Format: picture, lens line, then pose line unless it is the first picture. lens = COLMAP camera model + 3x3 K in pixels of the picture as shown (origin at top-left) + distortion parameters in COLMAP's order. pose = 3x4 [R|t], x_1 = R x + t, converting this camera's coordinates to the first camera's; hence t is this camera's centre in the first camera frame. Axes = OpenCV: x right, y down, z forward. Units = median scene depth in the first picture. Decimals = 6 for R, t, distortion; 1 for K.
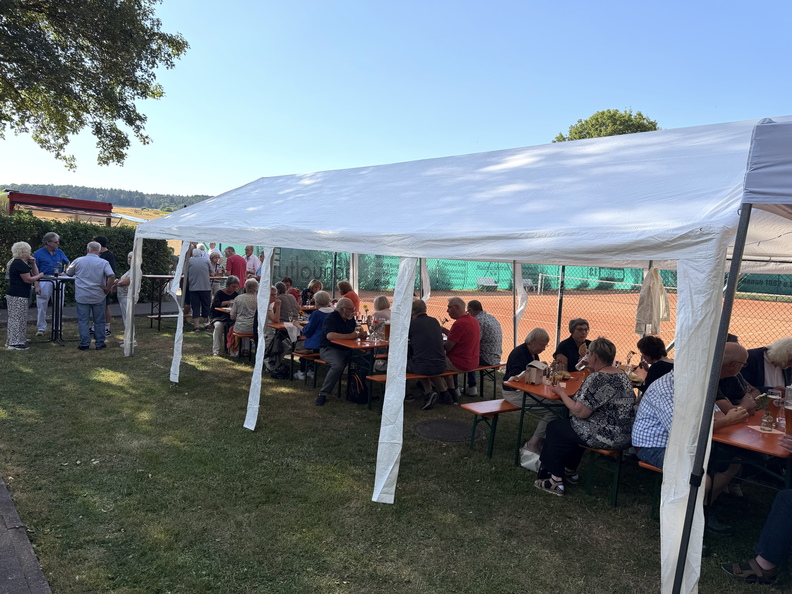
lens RADIAL K [[547.0, 0, 396.0], [0, 547.0, 297.0], [0, 0, 1]] dist [-0.003251, -0.002550]
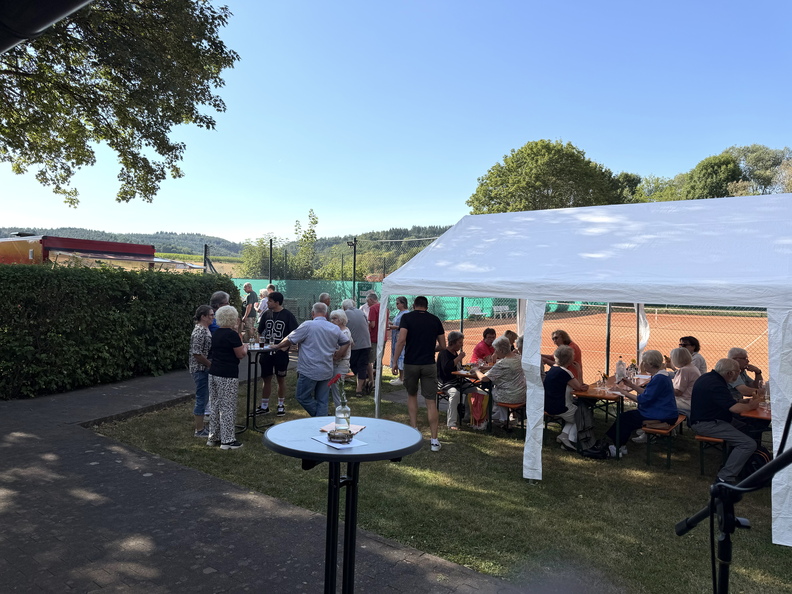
lens RADIAL K [[547.0, 0, 396.0], [0, 547.0, 297.0], [0, 0, 1]] dist [-0.003251, -0.002550]
pose [[0.981019, -0.045387, 0.188526, -0.300680], [0.054261, 0.997636, -0.042175, -0.034449], [-0.186166, 0.051604, 0.981162, 0.099805]]
